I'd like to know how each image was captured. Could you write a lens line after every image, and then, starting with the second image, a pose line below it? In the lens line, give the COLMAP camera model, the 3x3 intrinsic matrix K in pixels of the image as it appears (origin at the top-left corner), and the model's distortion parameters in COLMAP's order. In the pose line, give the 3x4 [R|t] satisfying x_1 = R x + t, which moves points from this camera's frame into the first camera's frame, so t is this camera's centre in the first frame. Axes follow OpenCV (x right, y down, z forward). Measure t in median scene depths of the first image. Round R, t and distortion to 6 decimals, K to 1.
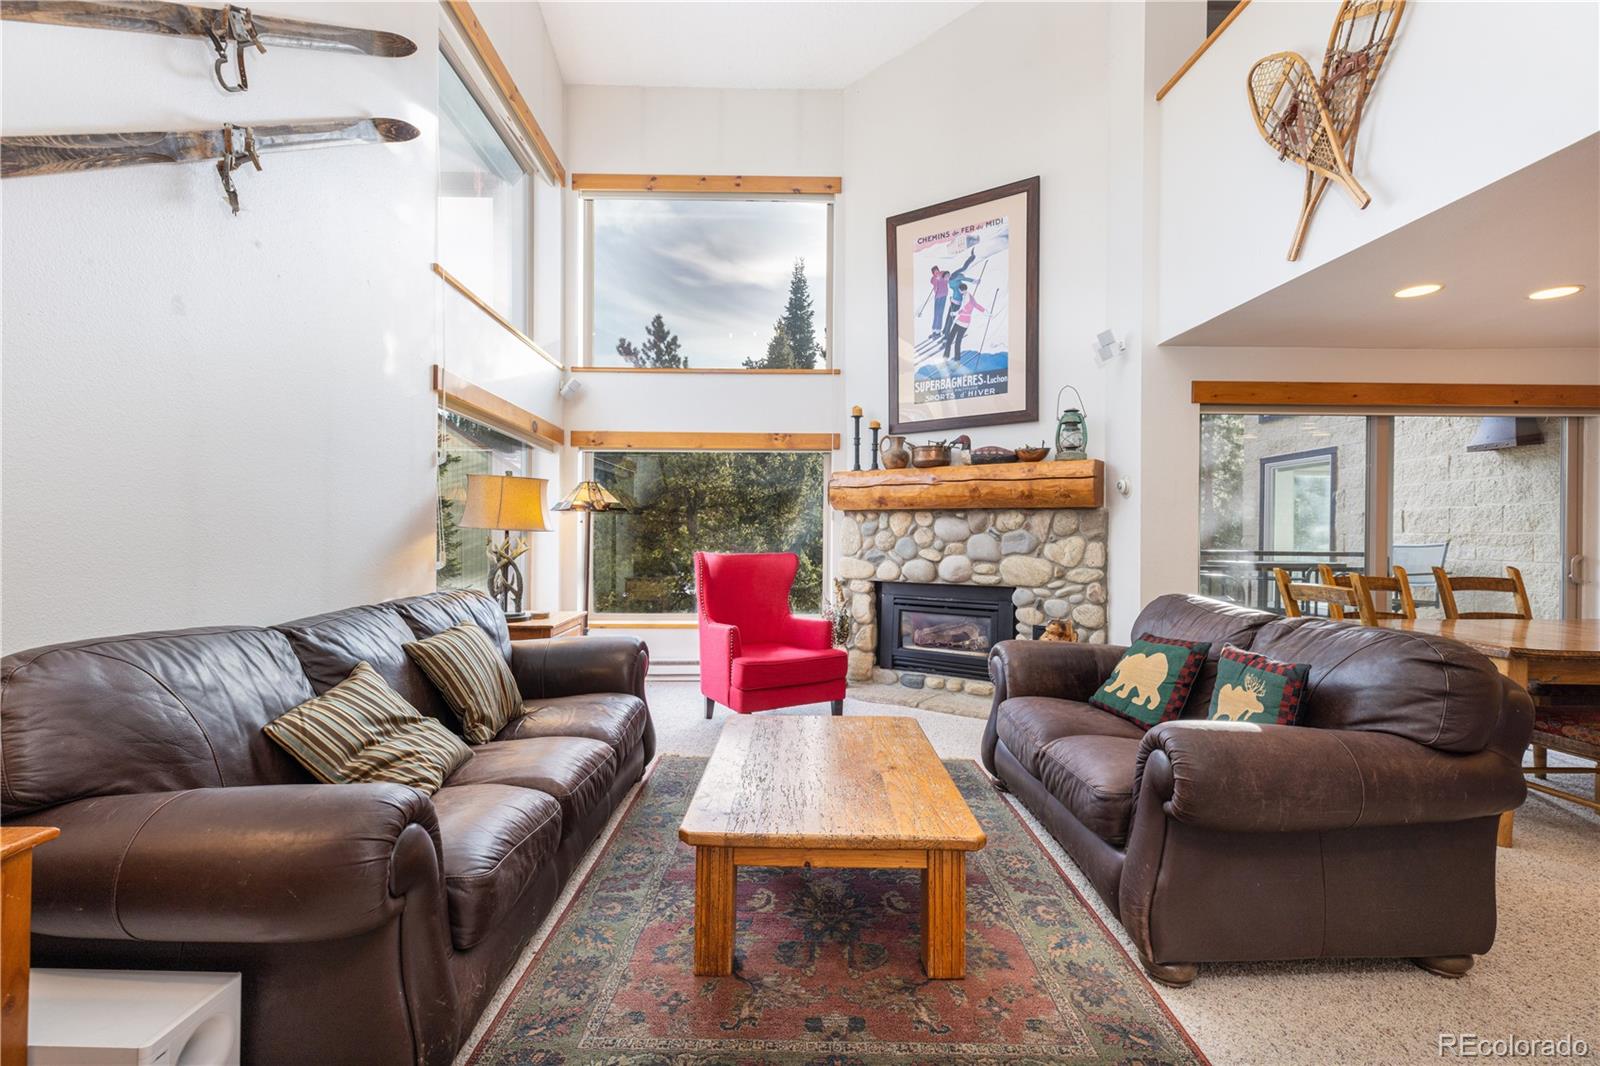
lens RADIAL K [[718.0, 0, 795.3], [0, 718.0, 532.4], [0, 0, 1]] dist [0.002292, 0.000417]
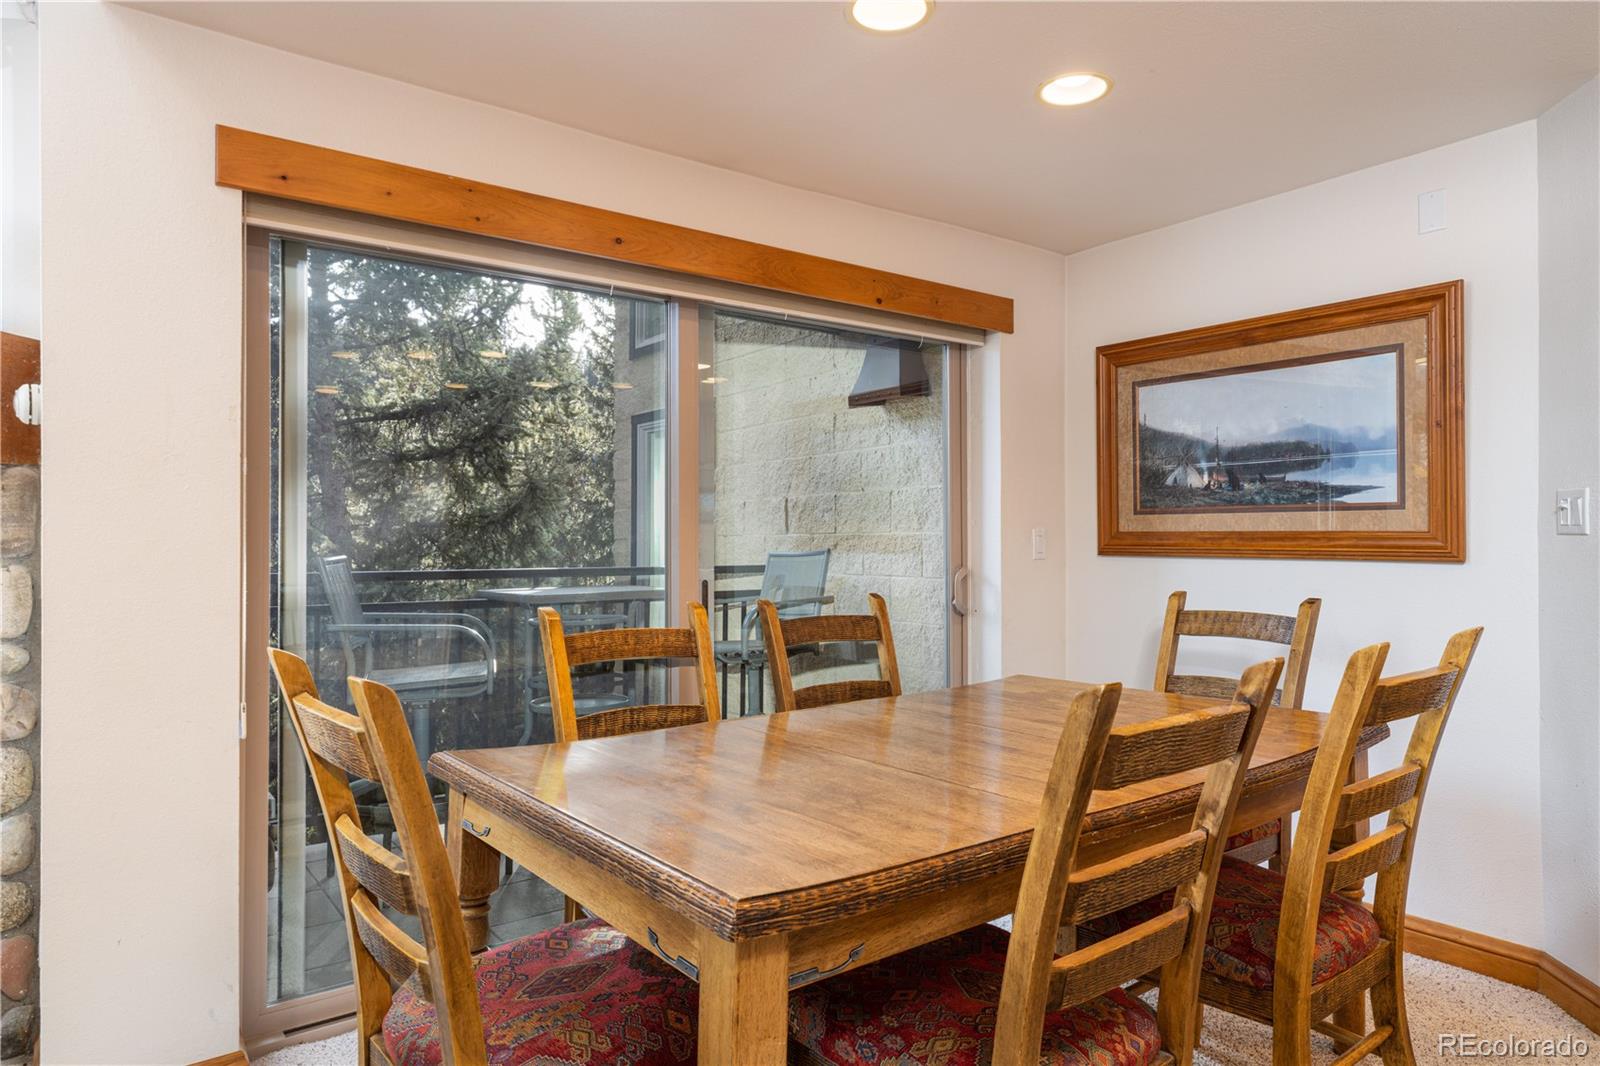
lens RADIAL K [[1011.6, 0, 803.6], [0, 1011.6, 532.1], [0, 0, 1]] dist [0.001050, 0.000197]
pose [[0.803327, -0.005313, 0.595514, 0.438958], [0.007317, 0.999973, -0.000949, 0.000405], [-0.595493, 0.005119, 0.803344, 0.366346]]
